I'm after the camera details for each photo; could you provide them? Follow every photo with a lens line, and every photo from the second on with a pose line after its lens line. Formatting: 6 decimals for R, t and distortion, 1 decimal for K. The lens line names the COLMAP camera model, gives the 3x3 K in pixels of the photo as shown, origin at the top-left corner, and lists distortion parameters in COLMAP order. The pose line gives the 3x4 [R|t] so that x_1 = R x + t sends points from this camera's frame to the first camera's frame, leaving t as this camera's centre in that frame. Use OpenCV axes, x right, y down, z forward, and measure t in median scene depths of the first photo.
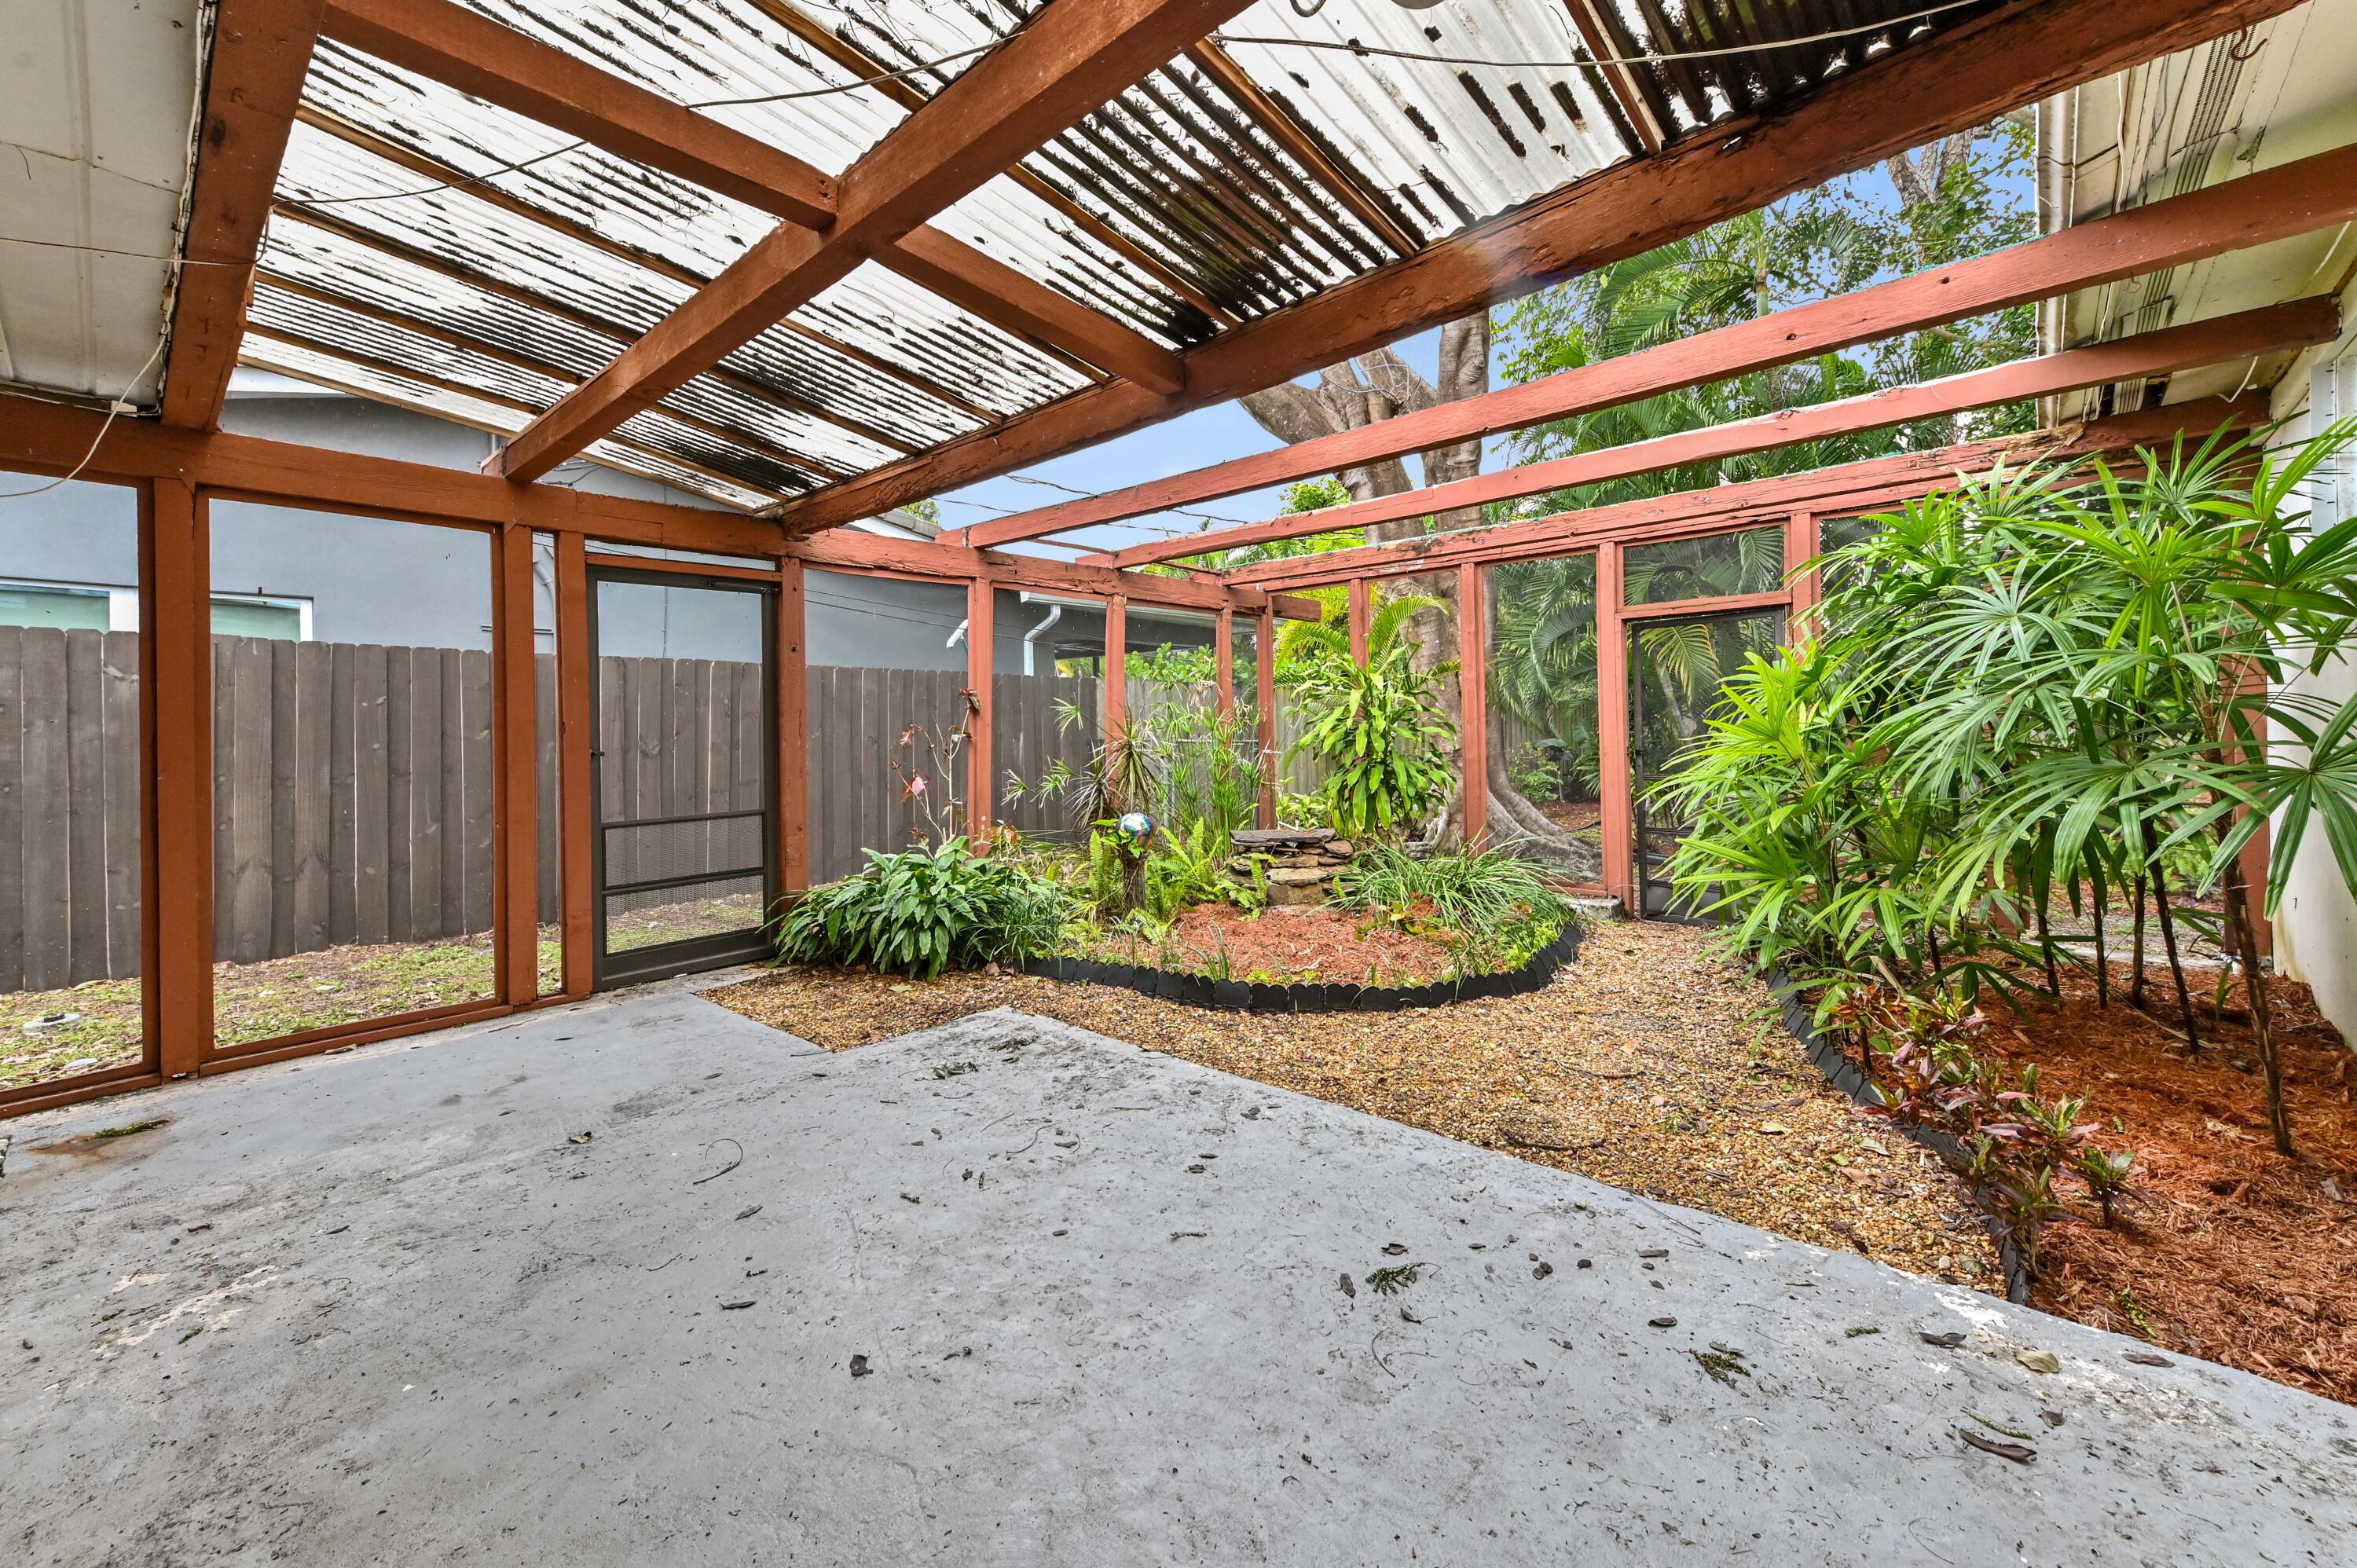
lens RADIAL K [[959.9, 0, 1180.0], [0, 959.9, 774.7], [0, 0, 1]] dist [0.010574, 0.000519]
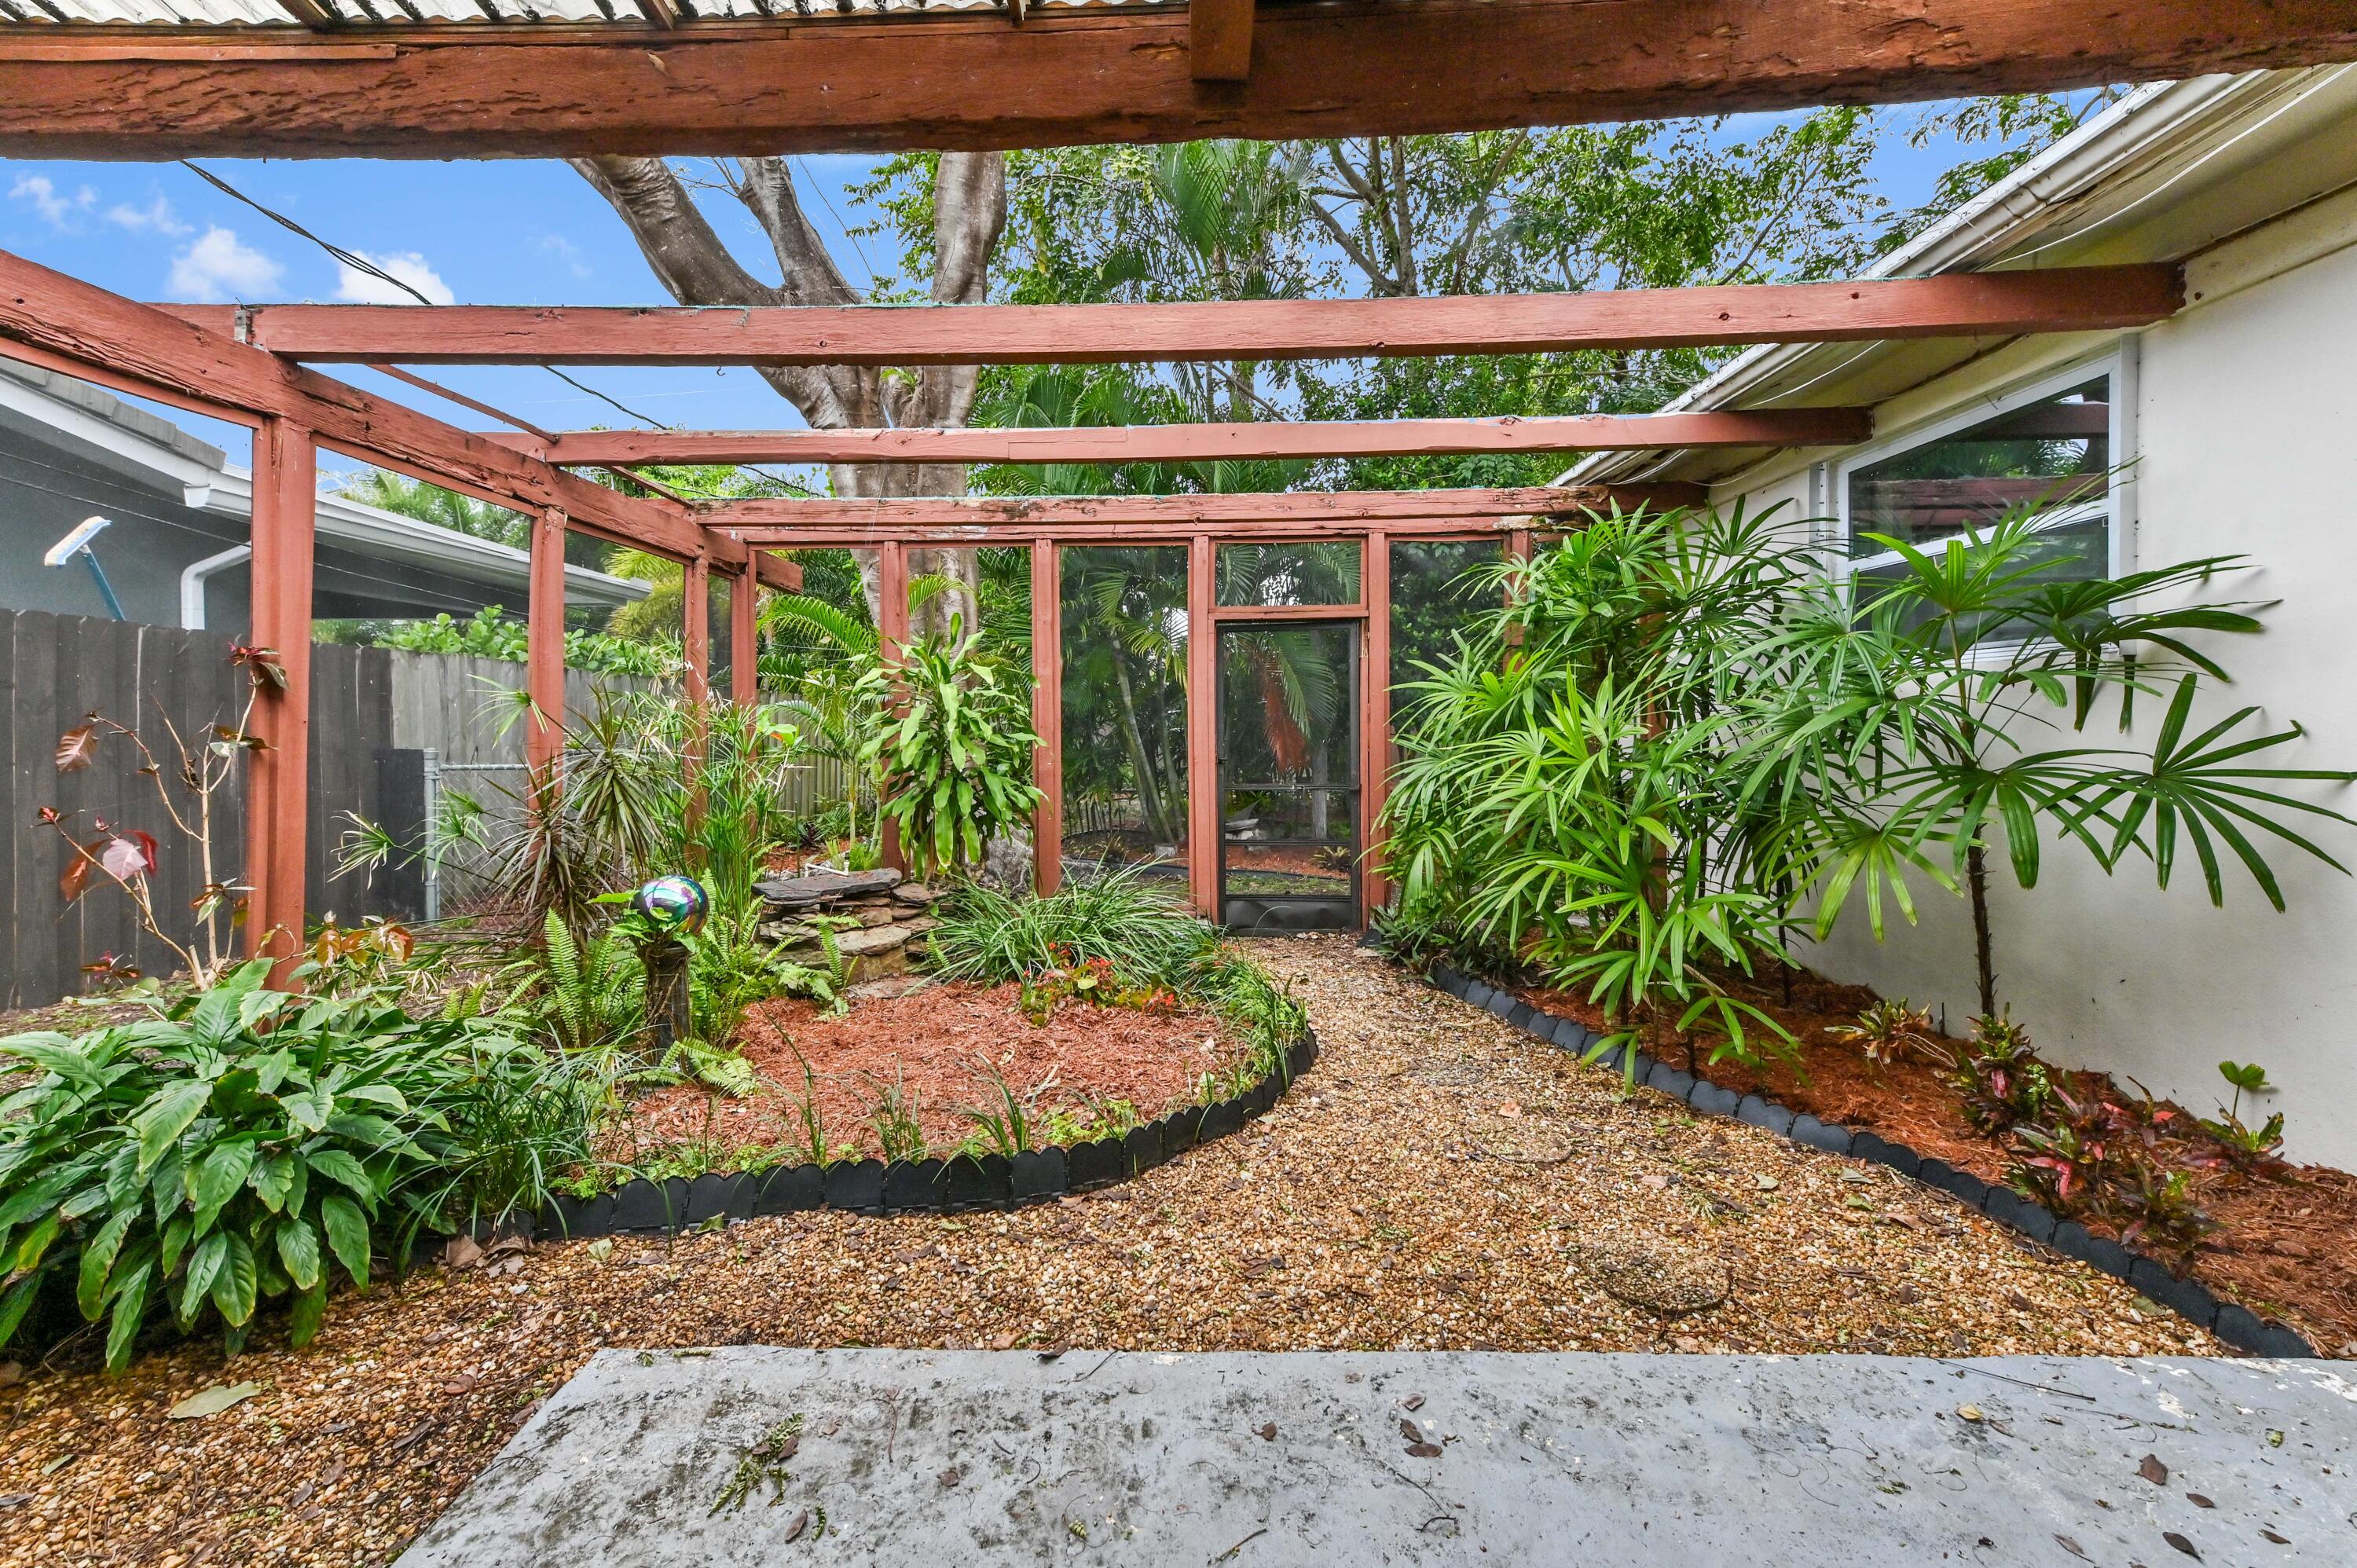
lens RADIAL K [[959.9, 0, 1178.2], [0, 959.9, 761.2], [0, 0, 1]] dist [0.010574, 0.000519]
pose [[0.752313, -0.011375, 0.658708, -0.248438], [0.025668, 0.999598, -0.012054, -0.018559], [-0.658306, 0.025976, 0.752302, 0.433627]]
